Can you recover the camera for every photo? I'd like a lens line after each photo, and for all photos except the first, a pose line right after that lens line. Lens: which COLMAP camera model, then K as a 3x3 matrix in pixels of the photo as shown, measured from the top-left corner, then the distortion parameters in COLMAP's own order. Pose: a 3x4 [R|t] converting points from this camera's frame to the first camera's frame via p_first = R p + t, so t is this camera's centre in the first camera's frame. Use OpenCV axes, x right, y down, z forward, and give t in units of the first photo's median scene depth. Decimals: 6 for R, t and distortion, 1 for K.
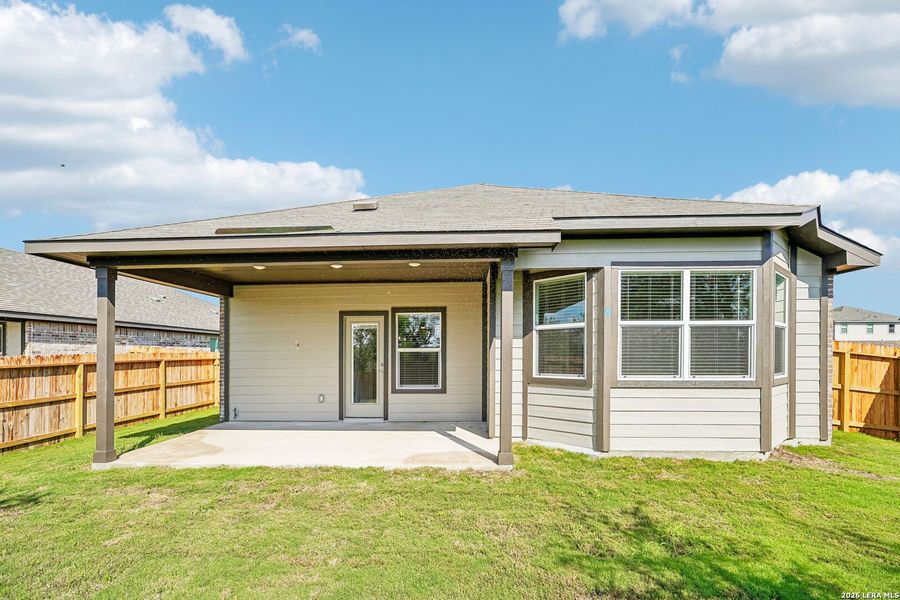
lens RADIAL K [[412.1, 0, 448.7], [0, 412.1, 353.8], [0, 0, 1]] dist [-0.001466, -0.000026]
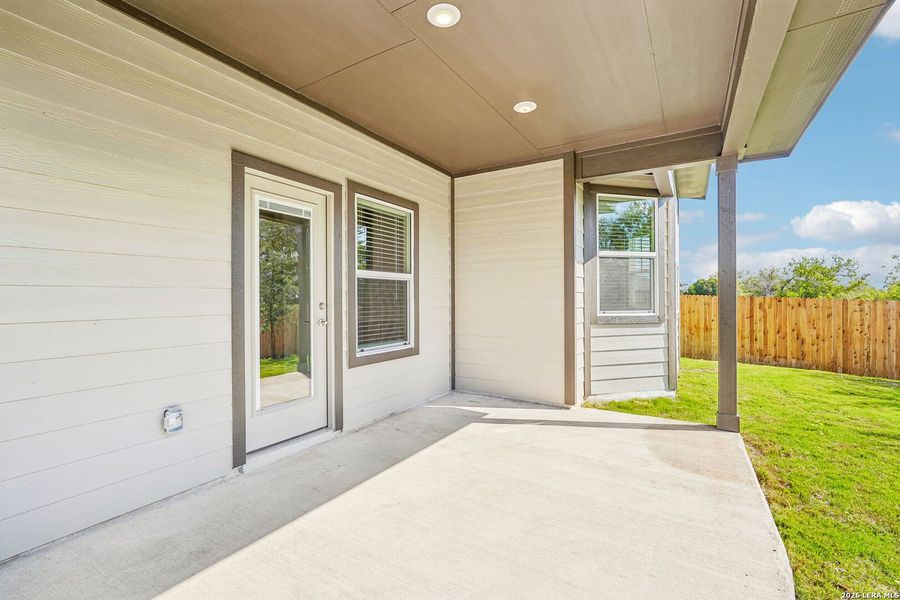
lens RADIAL K [[395.9, 0, 446.8], [0, 395.9, 301.7], [0, 0, 1]] dist [-0.002643, 0.000302]
pose [[0.487021, -0.001502, 0.873389, -0.482997], [-0.001642, 0.999995, 0.002635, 0.022313], [-0.873389, -0.002717, 0.487016, 0.719545]]
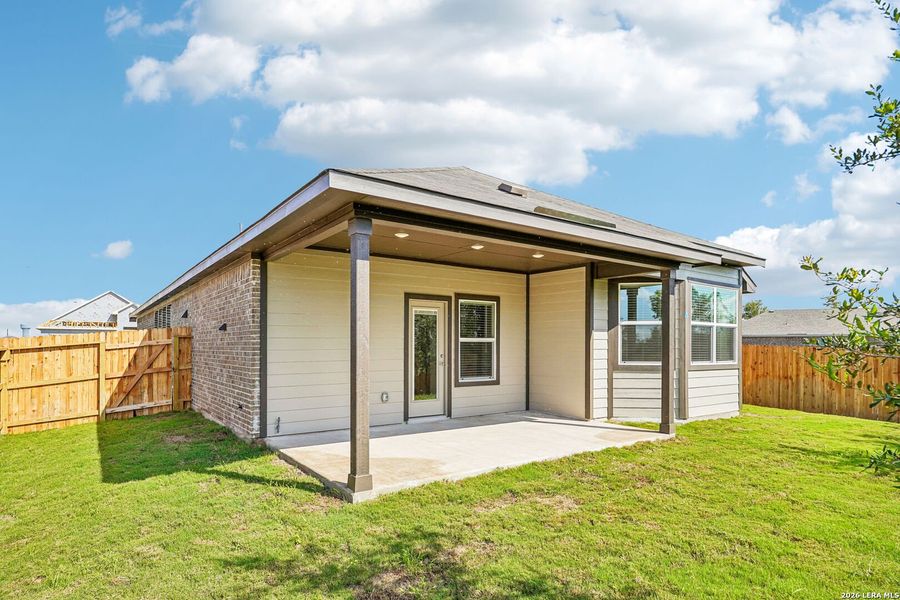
lens RADIAL K [[496.1, 0, 449.1], [0, 496.1, 343.8], [0, 0, 1]] dist [-0.000474, 0.000089]
pose [[0.783650, 0.010506, 0.621114, -0.860788], [-0.007828, 0.999945, -0.007038, 0.008596], [-0.621154, 0.000653, 0.783688, 0.153860]]
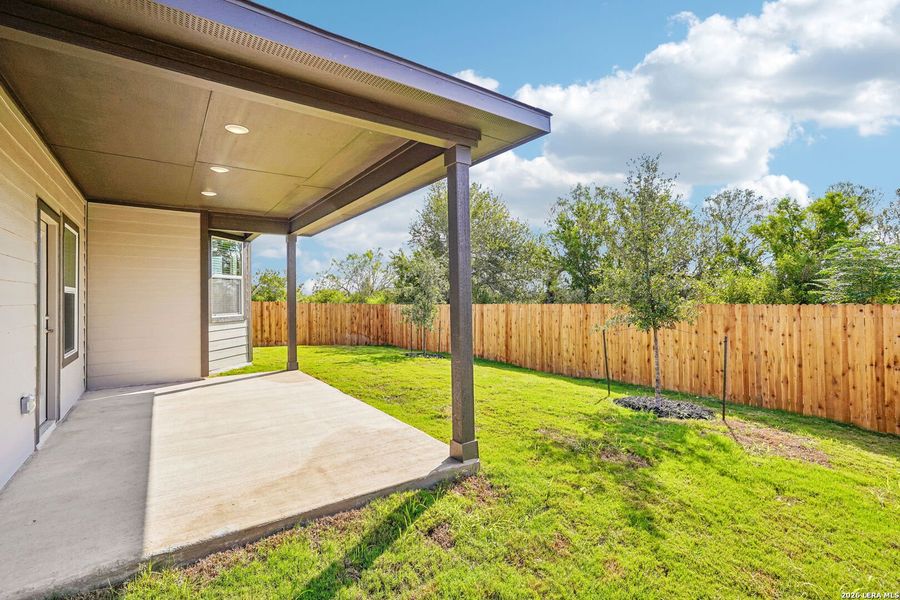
lens RADIAL K [[415.0, 0, 431.1], [0, 415.0, 296.8], [0, 0, 1]] dist [0.018123, 0.000224]
pose [[-0.584454, 0.013321, 0.811318, -0.911169], [0.008498, 0.999911, -0.010296, 0.012130], [-0.811382, 0.000877, -0.584515, 0.966994]]
